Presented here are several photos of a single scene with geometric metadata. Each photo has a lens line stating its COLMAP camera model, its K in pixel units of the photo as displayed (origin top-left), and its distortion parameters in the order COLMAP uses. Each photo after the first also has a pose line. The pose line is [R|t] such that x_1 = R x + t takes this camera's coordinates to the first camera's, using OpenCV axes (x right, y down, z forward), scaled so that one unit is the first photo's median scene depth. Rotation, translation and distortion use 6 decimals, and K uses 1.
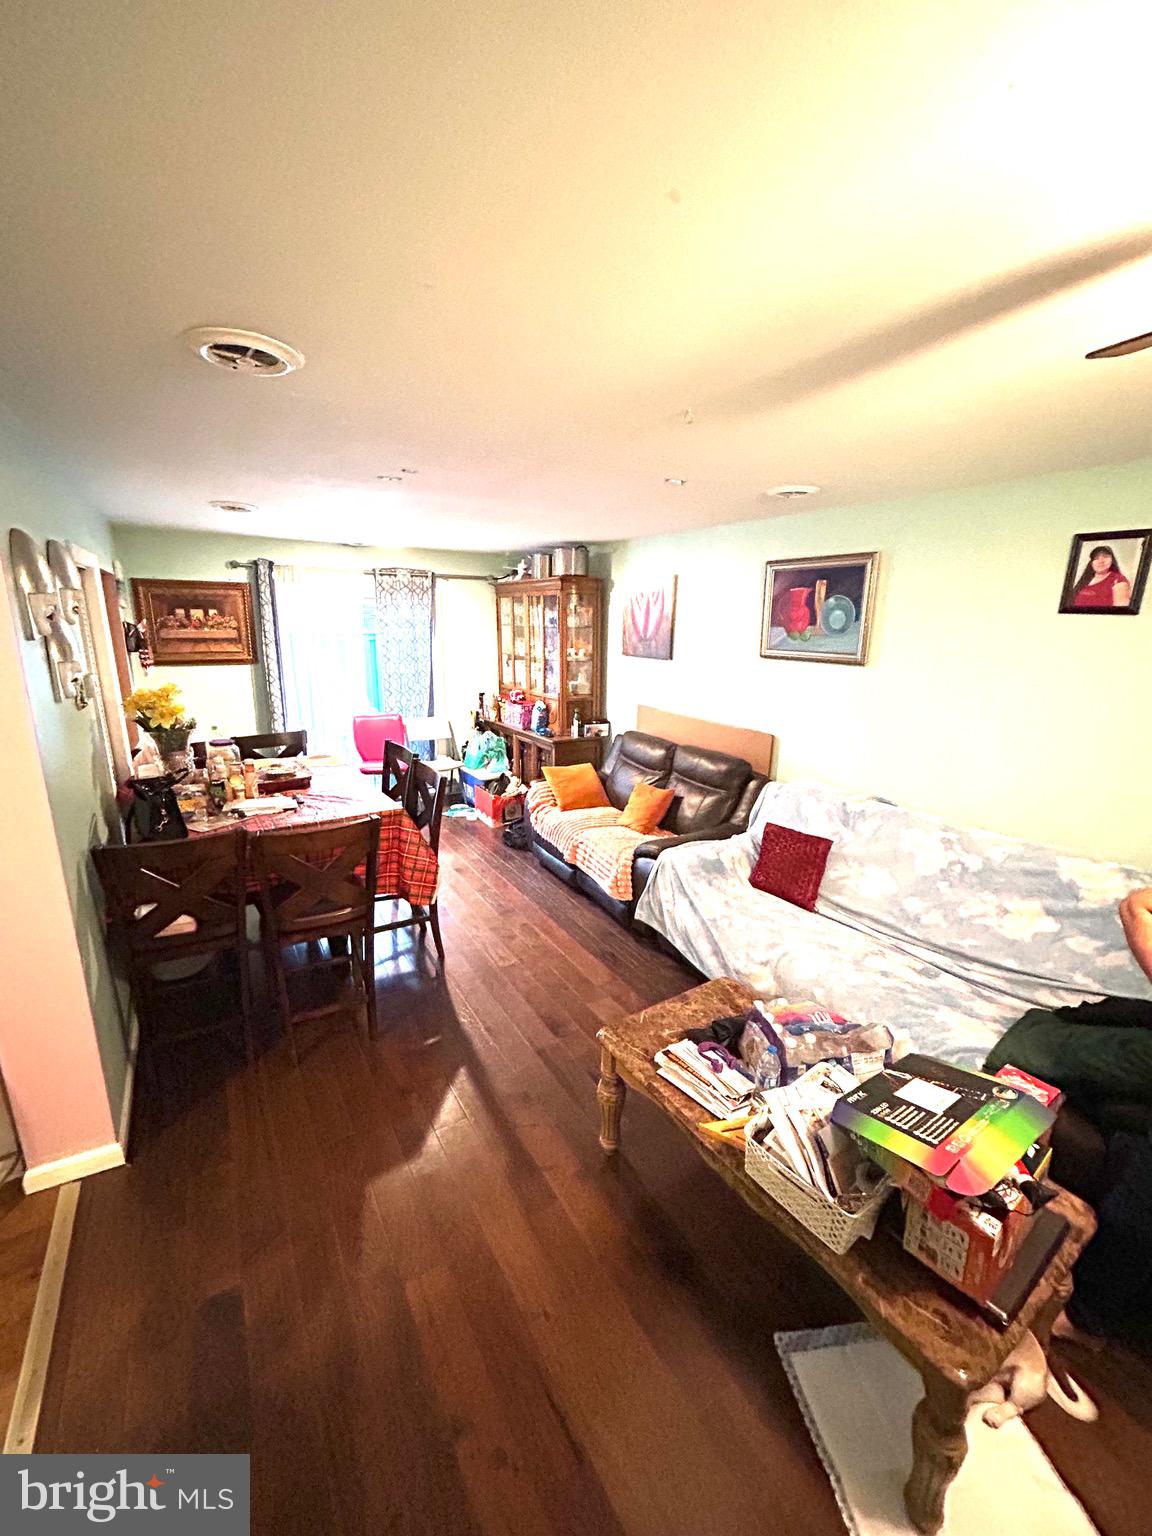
lens RADIAL K [[616.0, 0, 575.2], [0, 616.0, 770.1], [0, 0, 1]] dist [-0.003540, 0.001426]
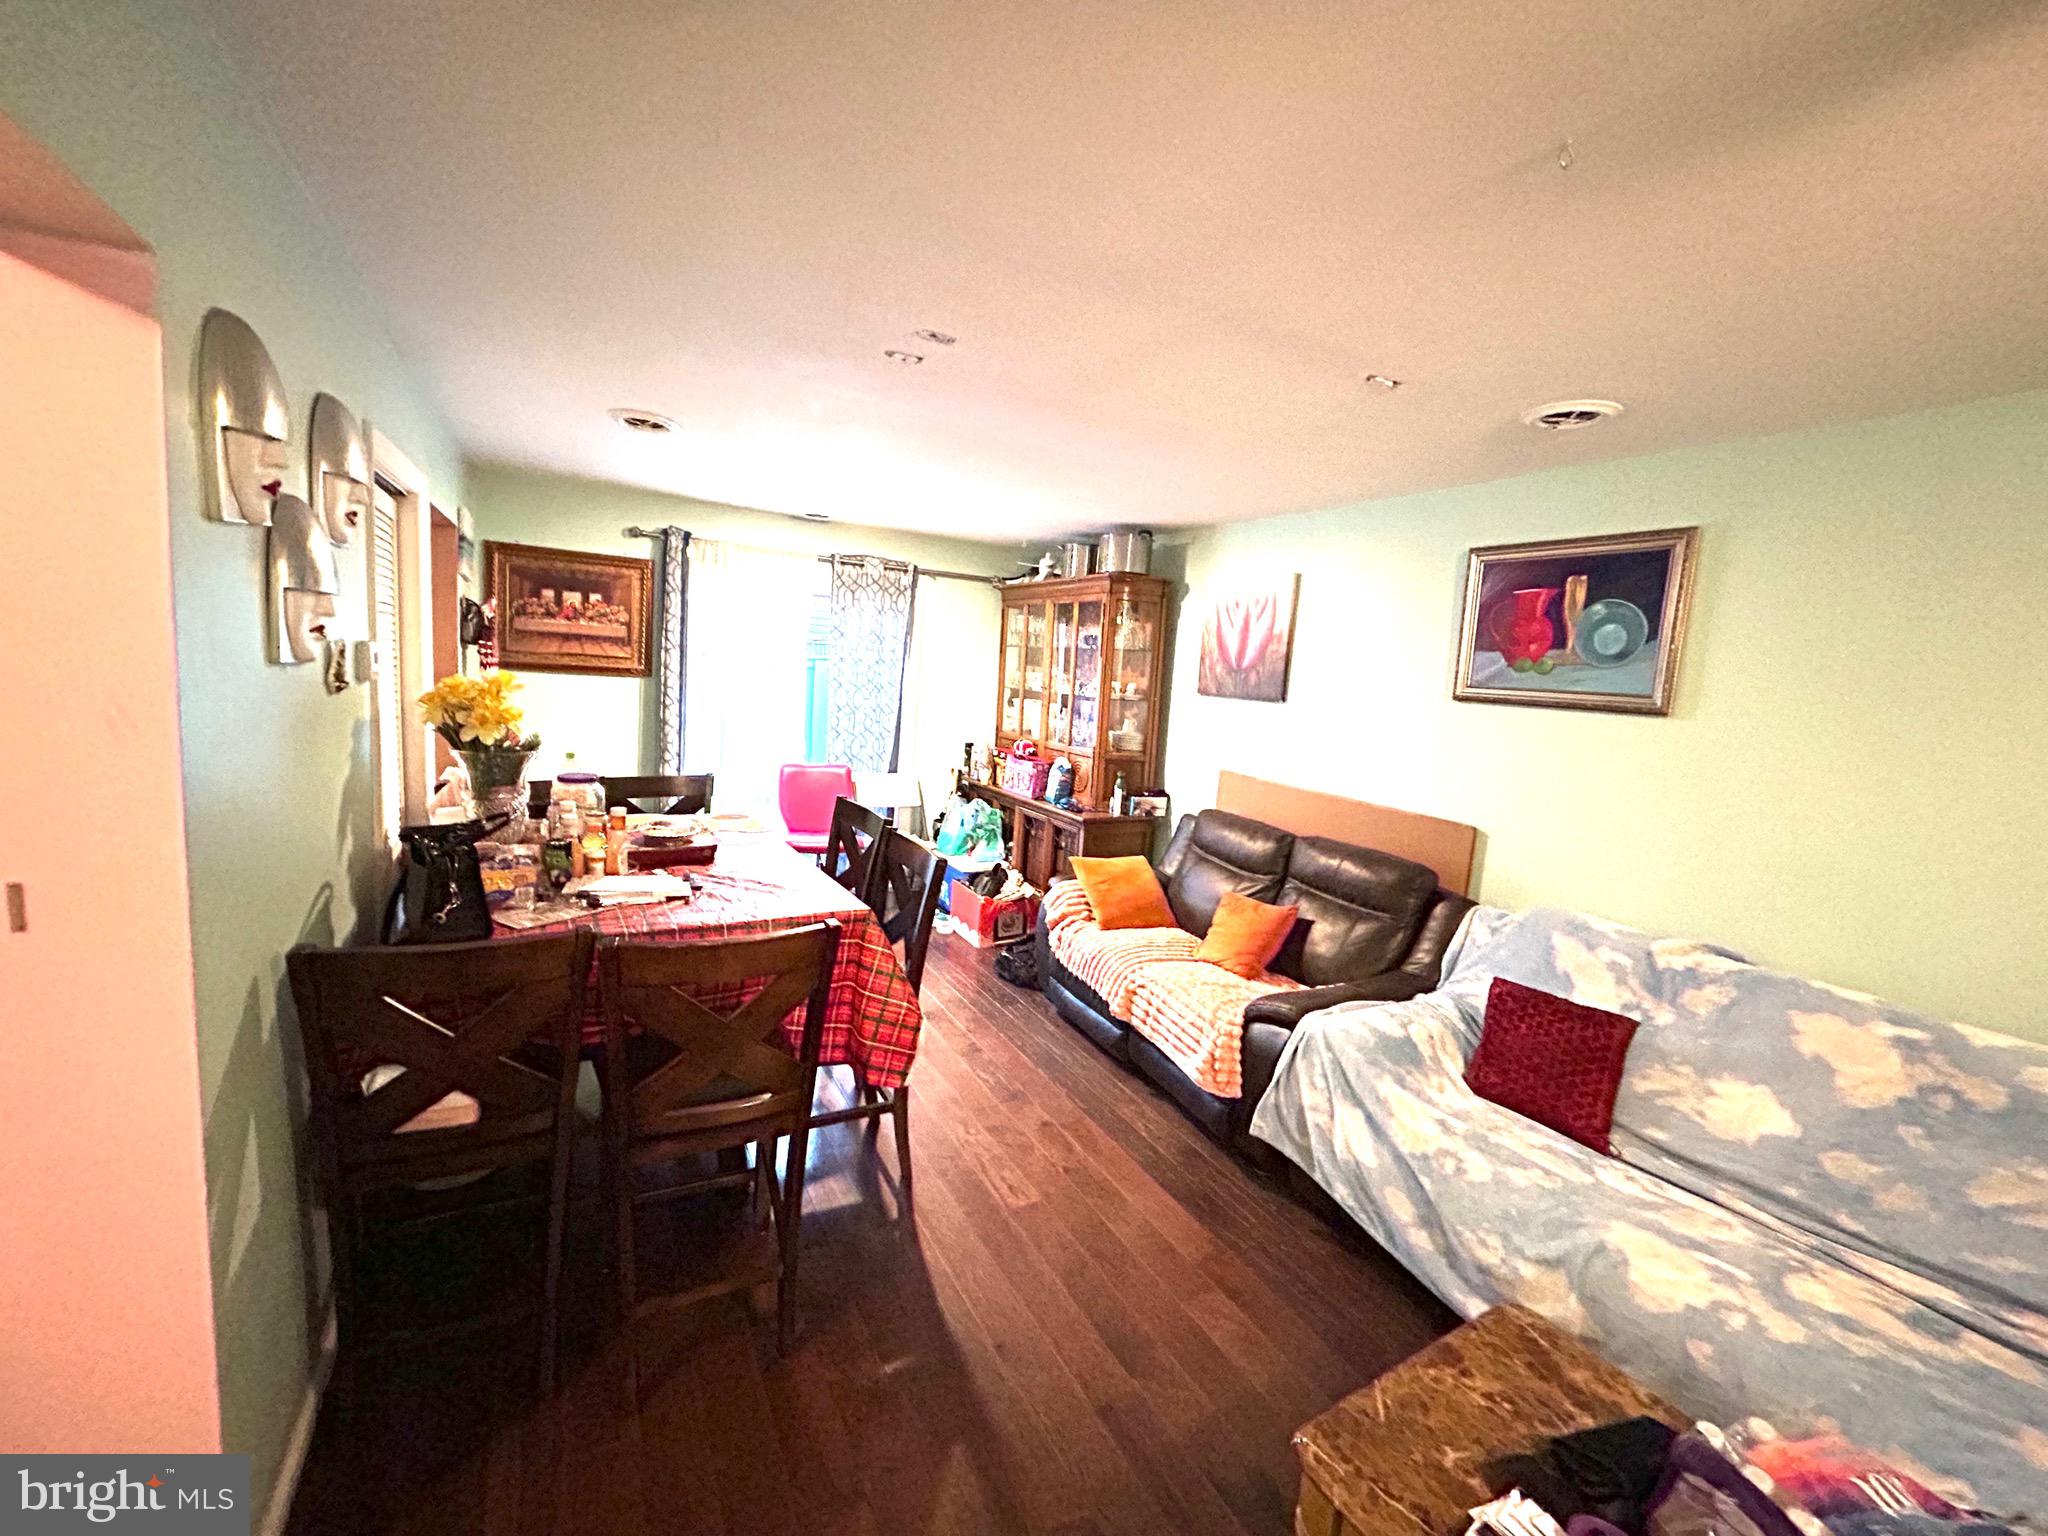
lens RADIAL K [[821.4, 0, 1024.5], [0, 821.4, 763.2], [0, 0, 1]] dist [-0.003540, 0.001426]
pose [[0.997455, 0.060345, -0.037966, -0.095764], [-0.064696, 0.989872, -0.126362, 0.011592], [0.029957, 0.128496, 0.991257, 0.187866]]
